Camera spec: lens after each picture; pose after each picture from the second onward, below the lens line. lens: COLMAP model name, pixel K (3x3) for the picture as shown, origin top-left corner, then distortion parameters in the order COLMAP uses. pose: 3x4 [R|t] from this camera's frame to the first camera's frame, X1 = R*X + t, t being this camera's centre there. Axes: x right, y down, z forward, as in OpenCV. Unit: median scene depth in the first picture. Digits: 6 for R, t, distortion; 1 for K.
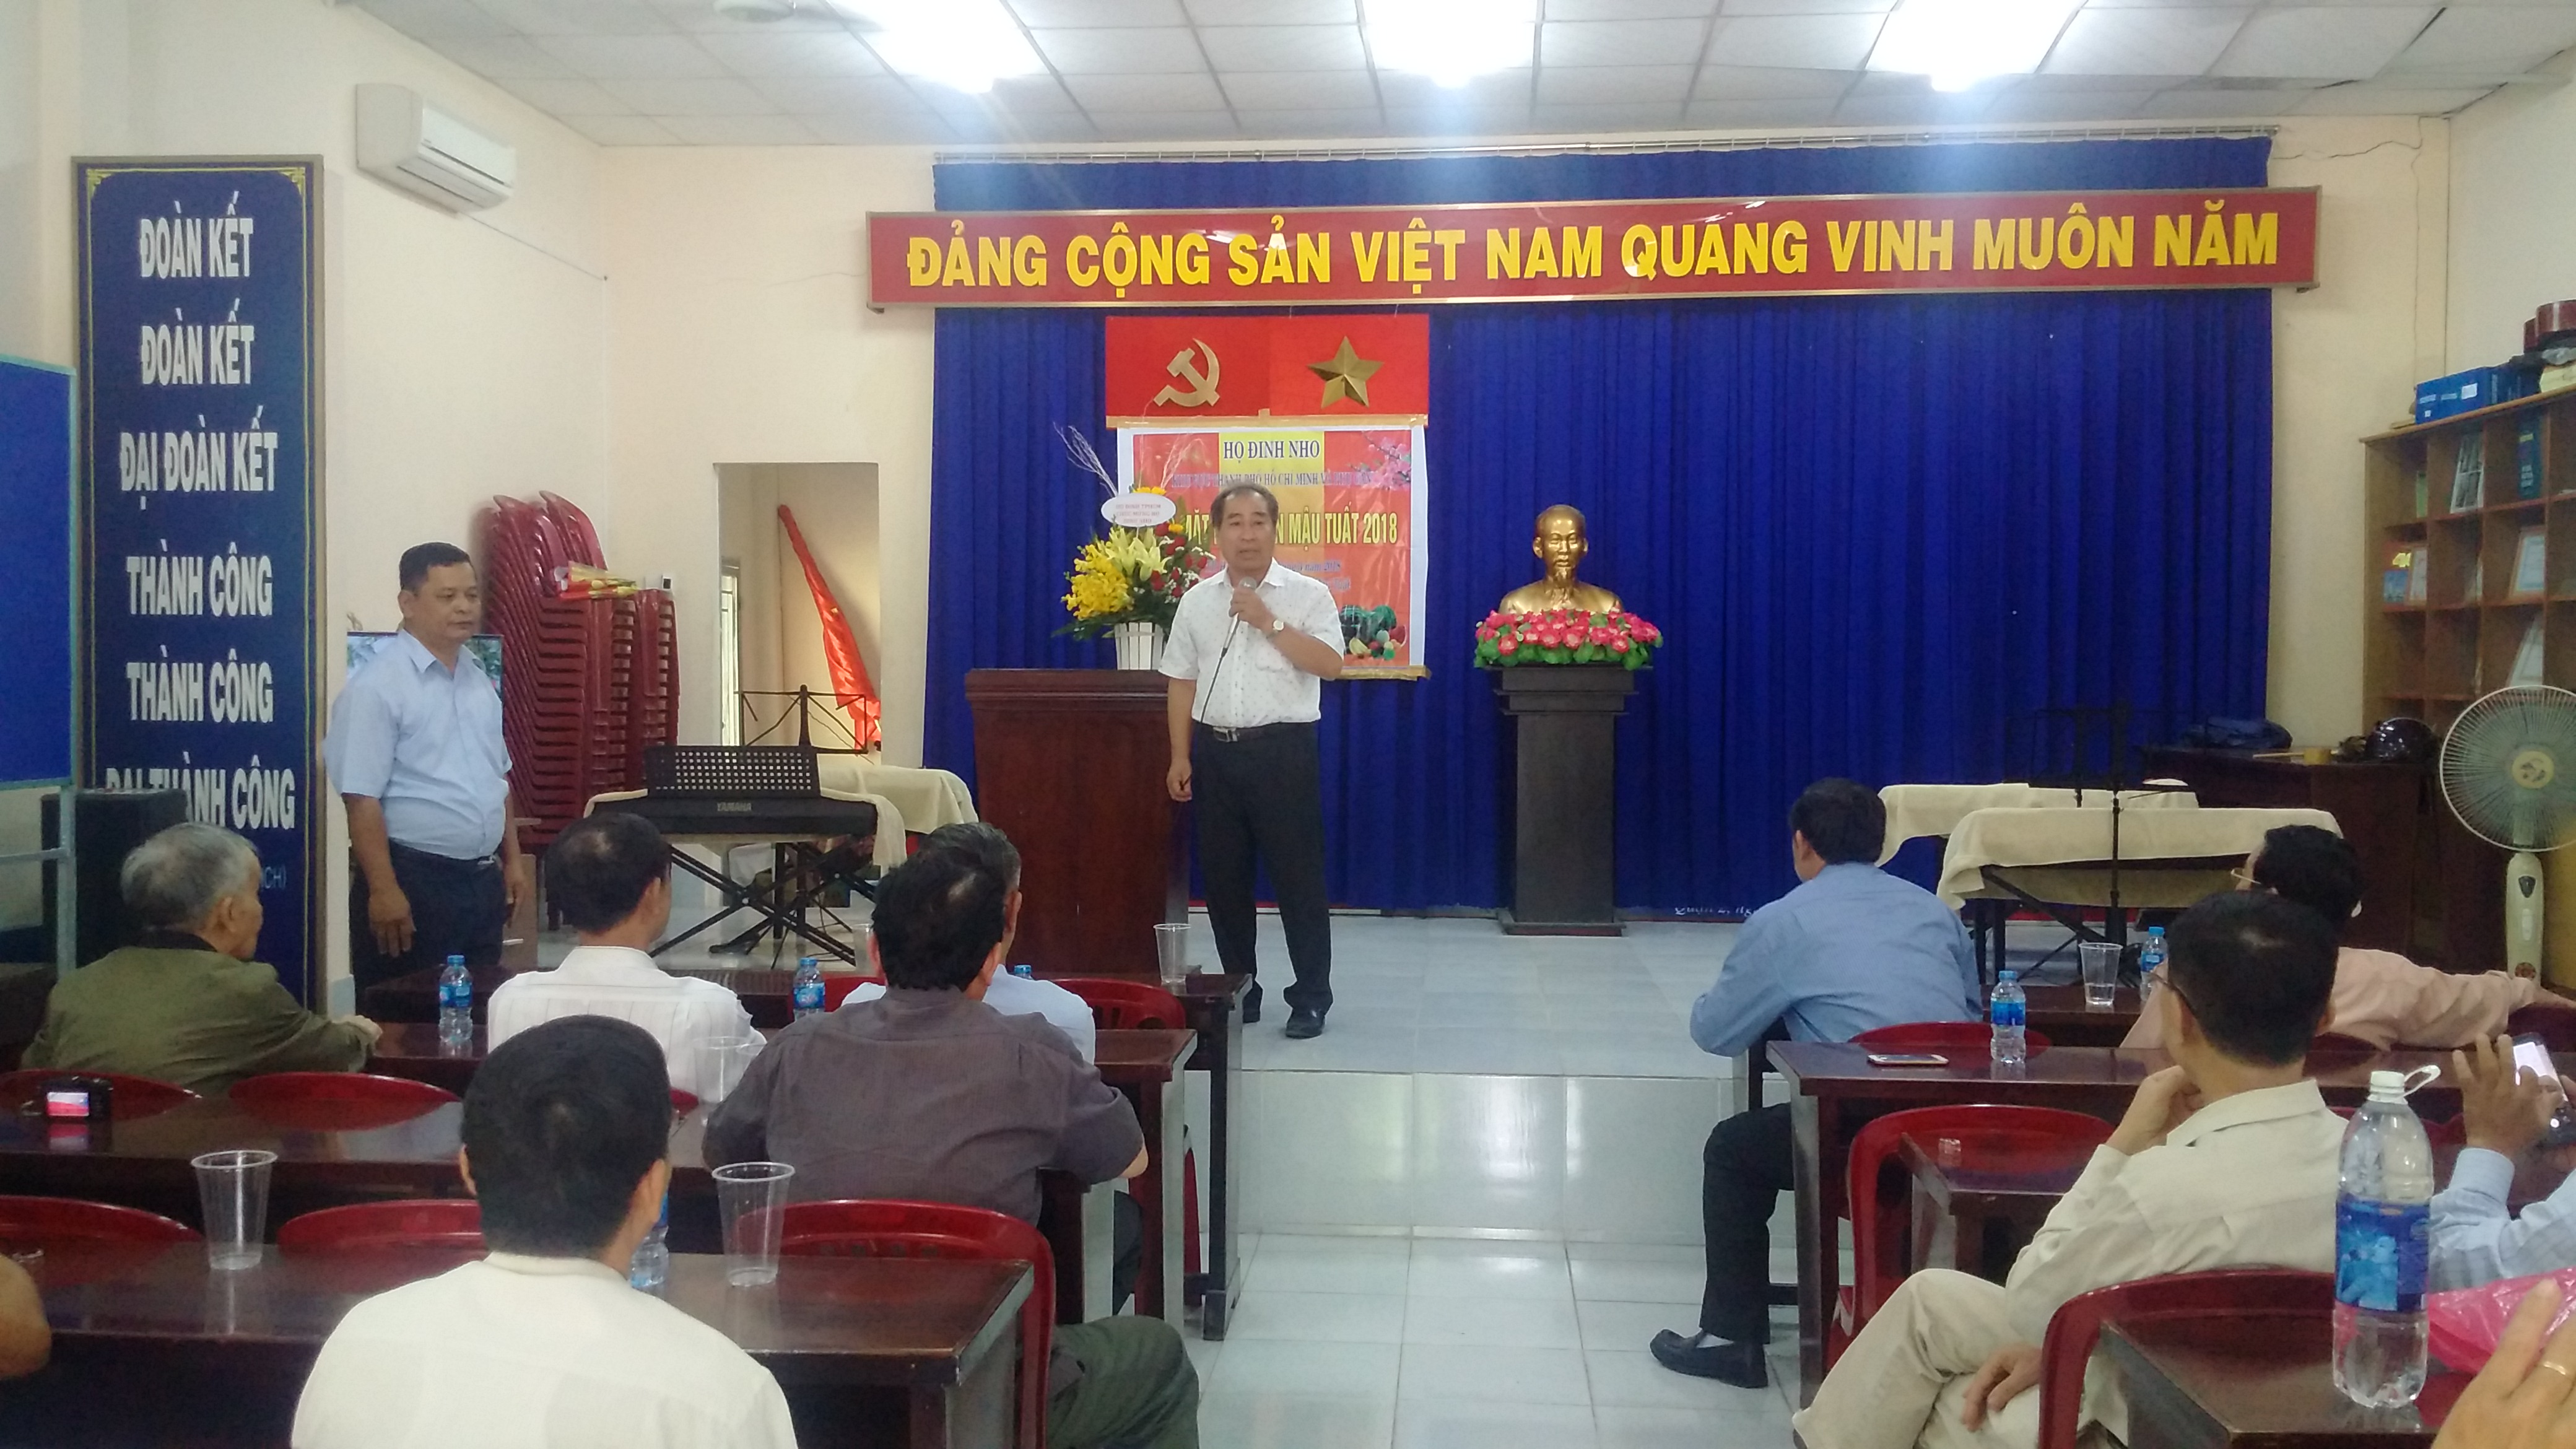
lens RADIAL K [[2394.0, 0, 1285.8], [0, 2394.0, 717.1], [0, 0, 1]] dist [0.010942, 0.000000]
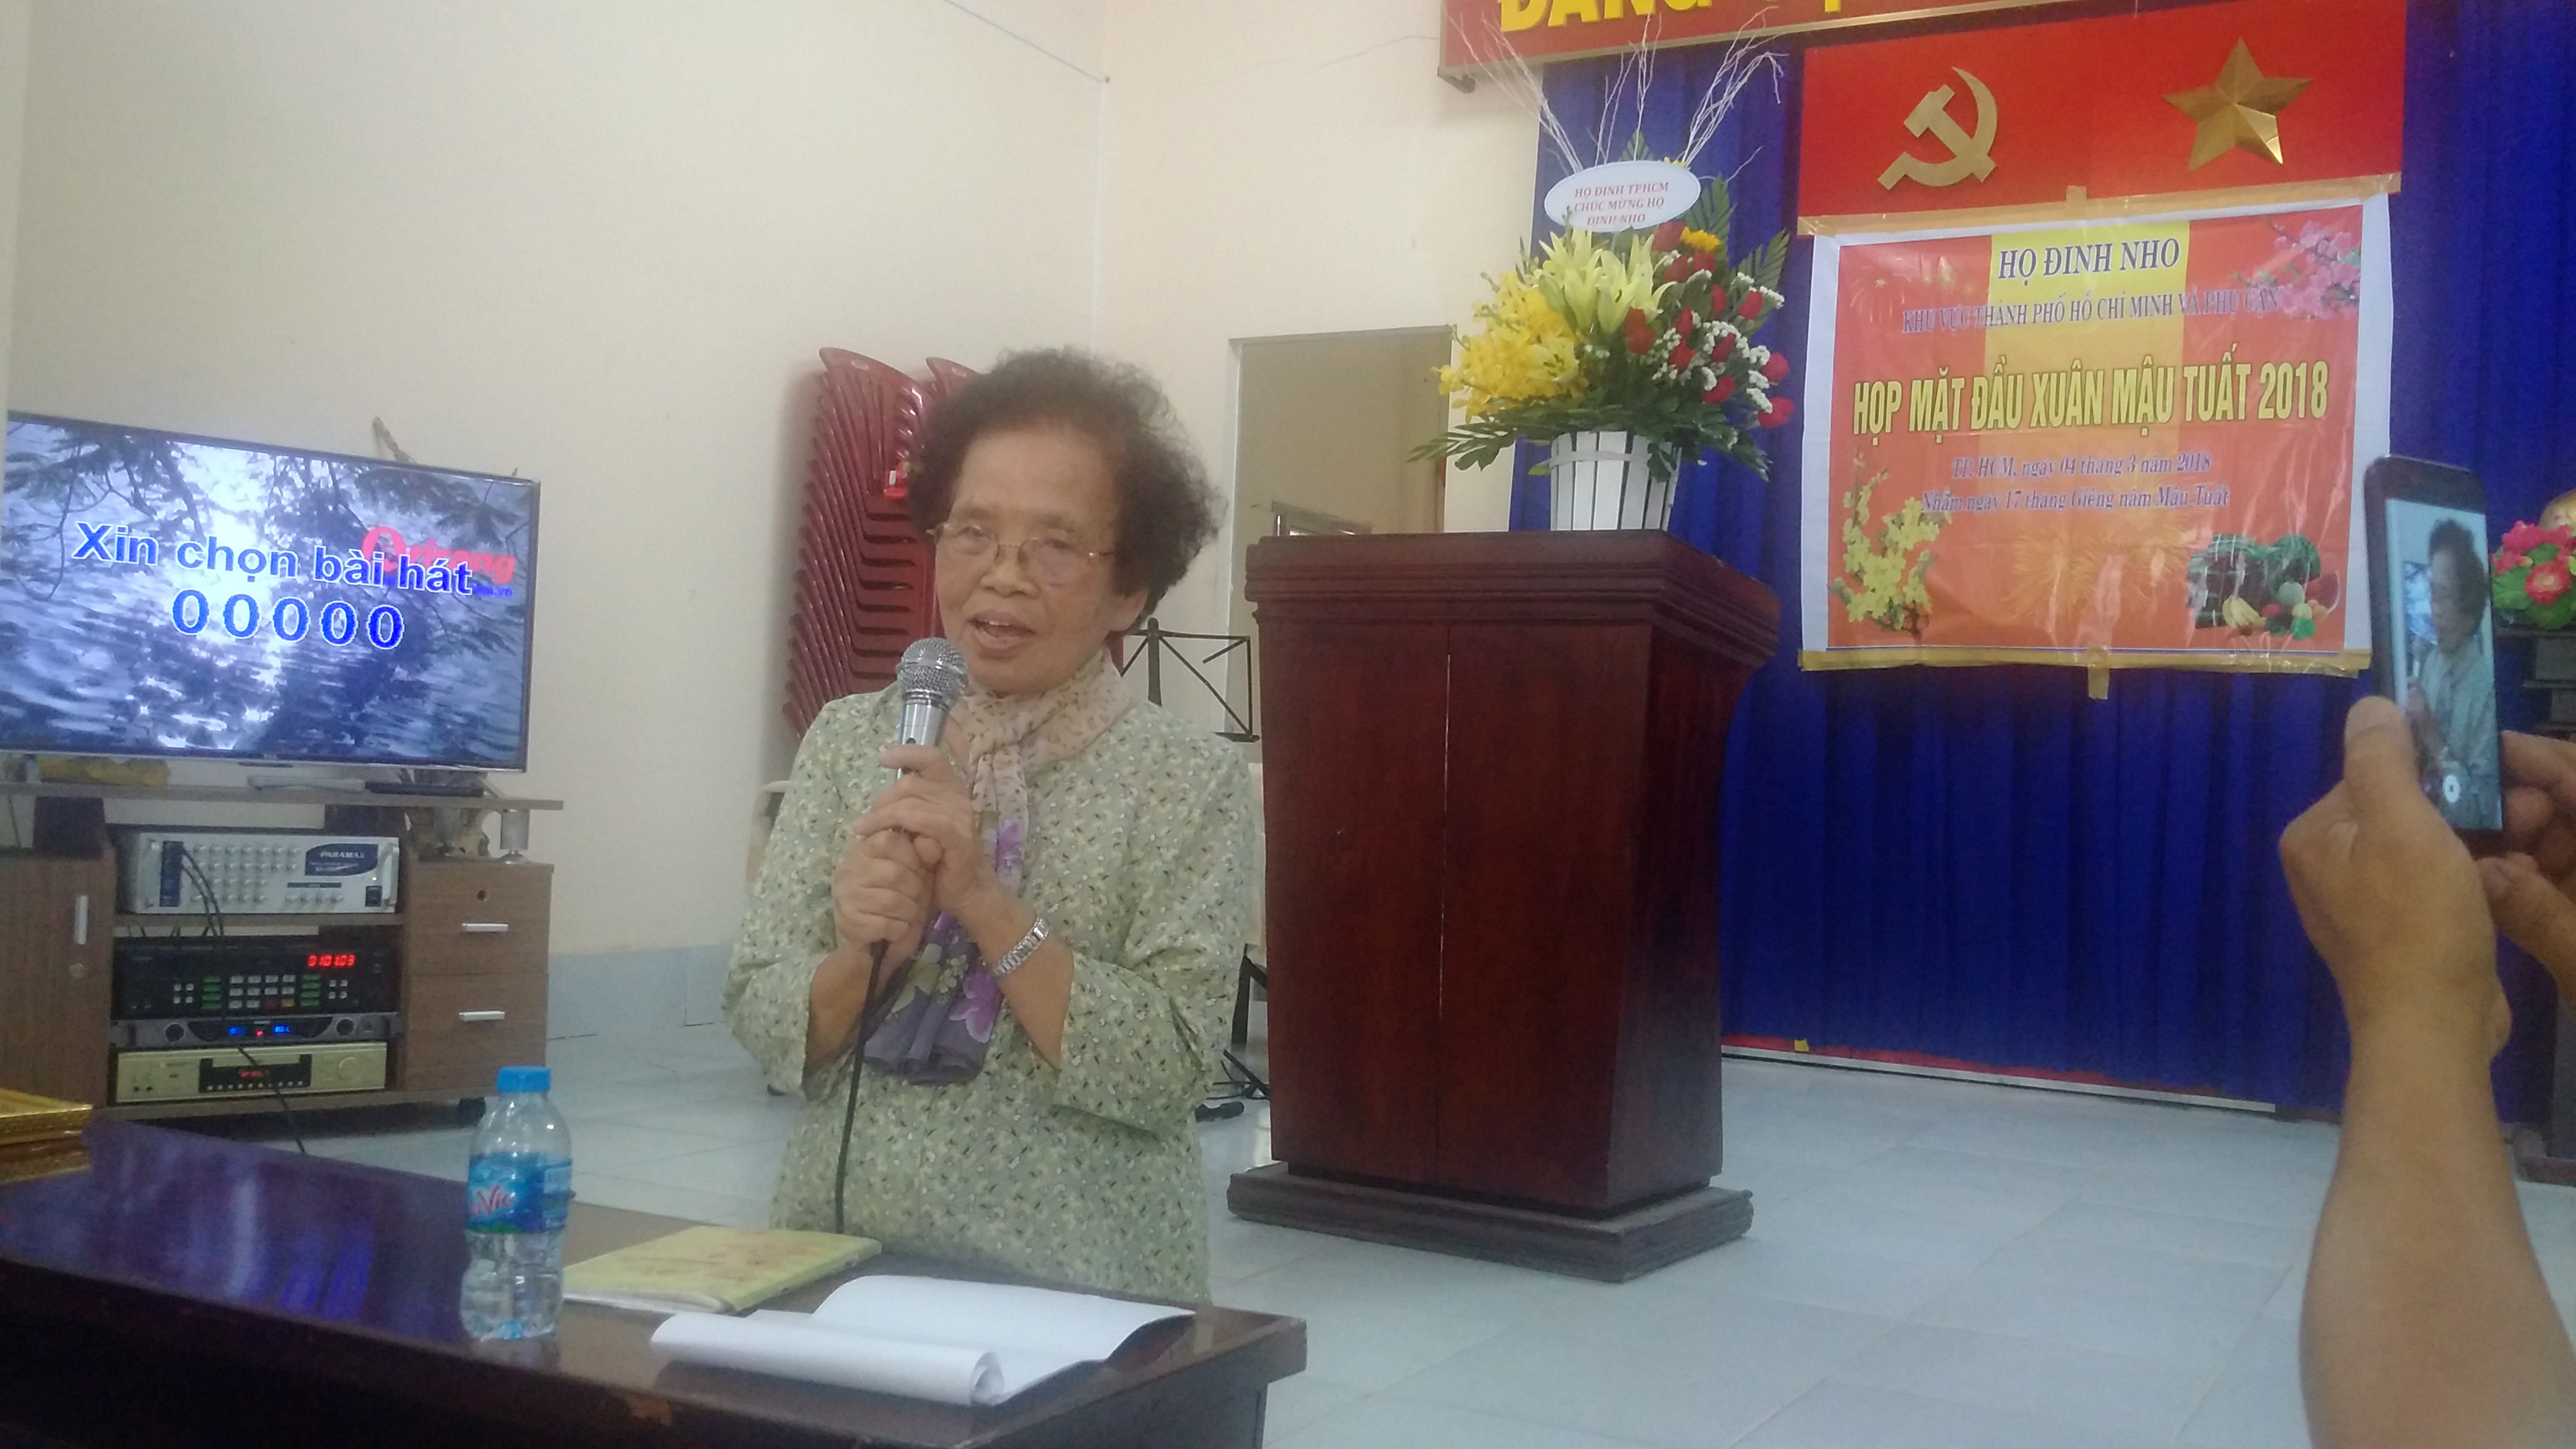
lens RADIAL K [[2394.0, 0, 1287.7], [0, 2394.0, 750.9], [0, 0, 1]] dist [0.010942, 0.000000]
pose [[0.918221, 0.038681, -0.394175, 0.047472], [-0.050632, 0.998518, -0.019960, 0.023603], [0.392819, 0.038286, 0.918819, 0.420174]]
